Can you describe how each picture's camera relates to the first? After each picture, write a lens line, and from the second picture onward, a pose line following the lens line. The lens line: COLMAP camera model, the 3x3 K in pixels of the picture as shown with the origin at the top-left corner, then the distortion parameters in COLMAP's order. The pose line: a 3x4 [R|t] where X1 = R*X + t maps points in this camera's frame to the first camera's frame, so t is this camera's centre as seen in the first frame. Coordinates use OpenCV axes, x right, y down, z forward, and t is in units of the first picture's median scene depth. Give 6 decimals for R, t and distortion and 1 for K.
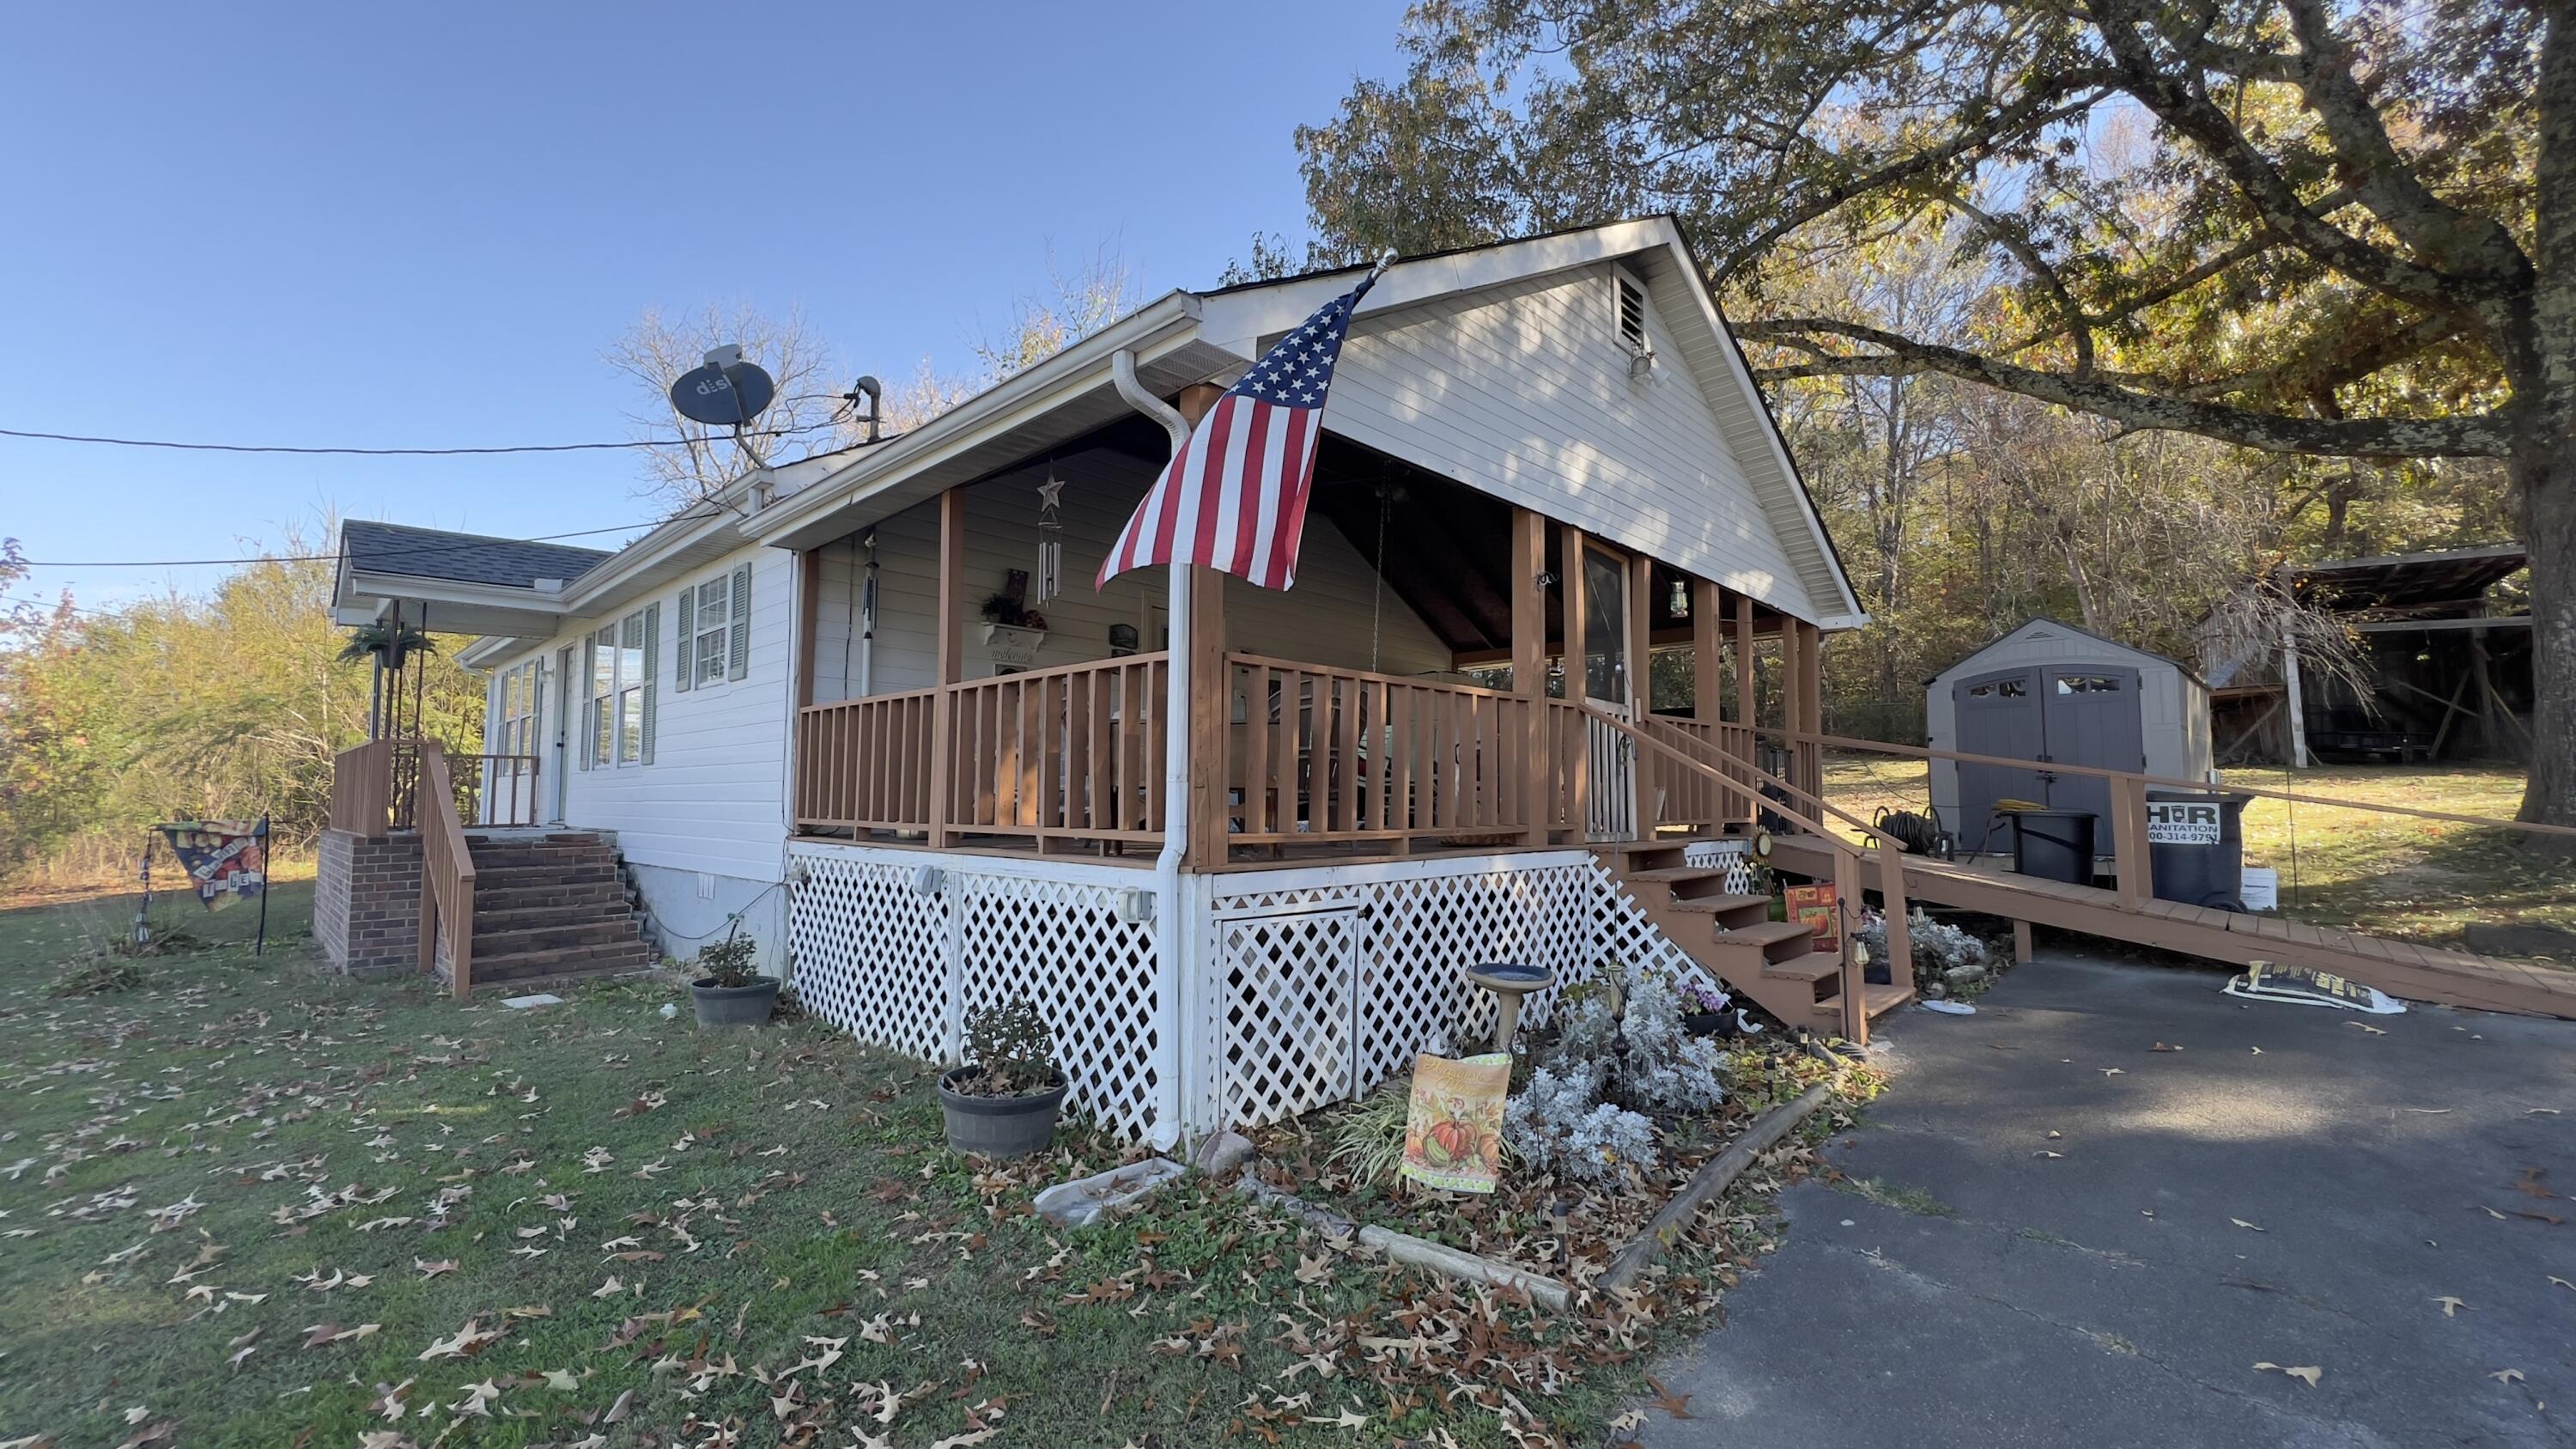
lens RADIAL K [[1029.5, 0, 1281.7], [0, 1029.5, 723.0], [0, 0, 1]] dist [0.000730, 0.000609]
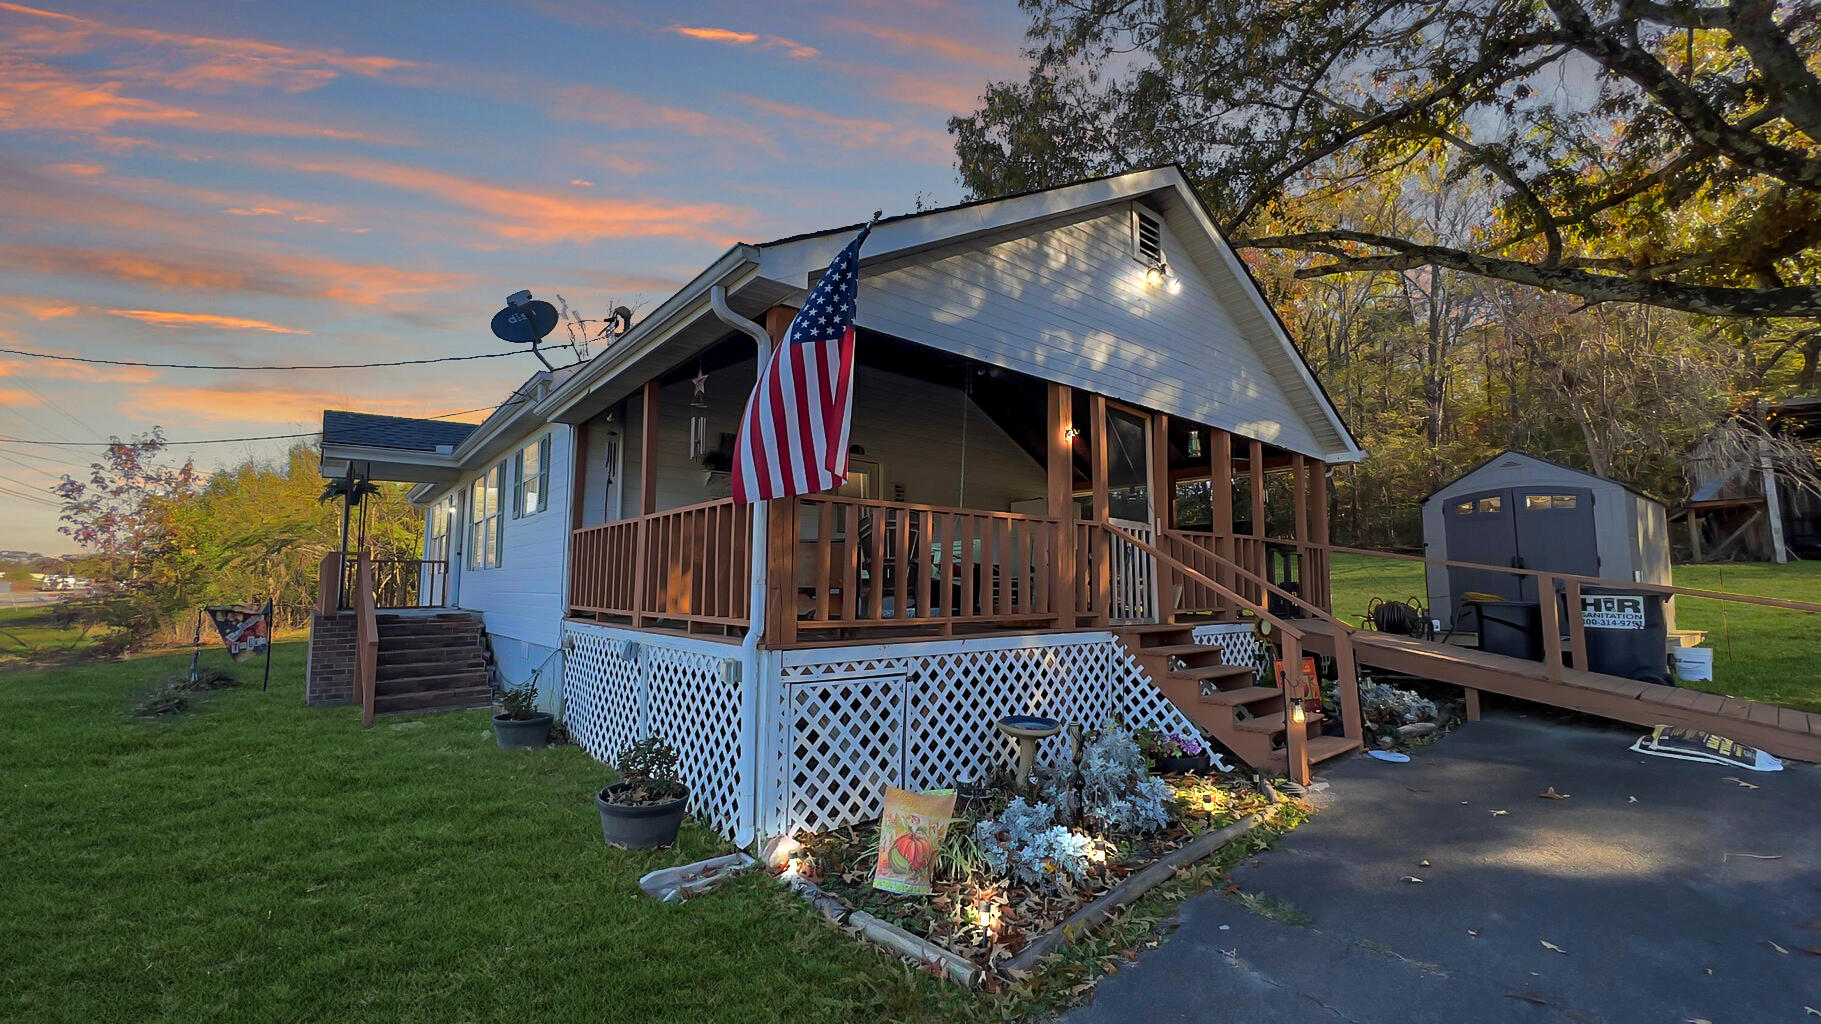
lens RADIAL K [[727.7, 0, 907.0], [0, 727.7, 510.6], [0, 0, 1]] dist [0.000730, 0.000609]
pose [[0.993809, -0.011017, -0.110556, 0.126365], [0.007729, 0.999516, -0.030130, -0.007587], [0.110834, 0.029089, 0.993413, 0.014049]]
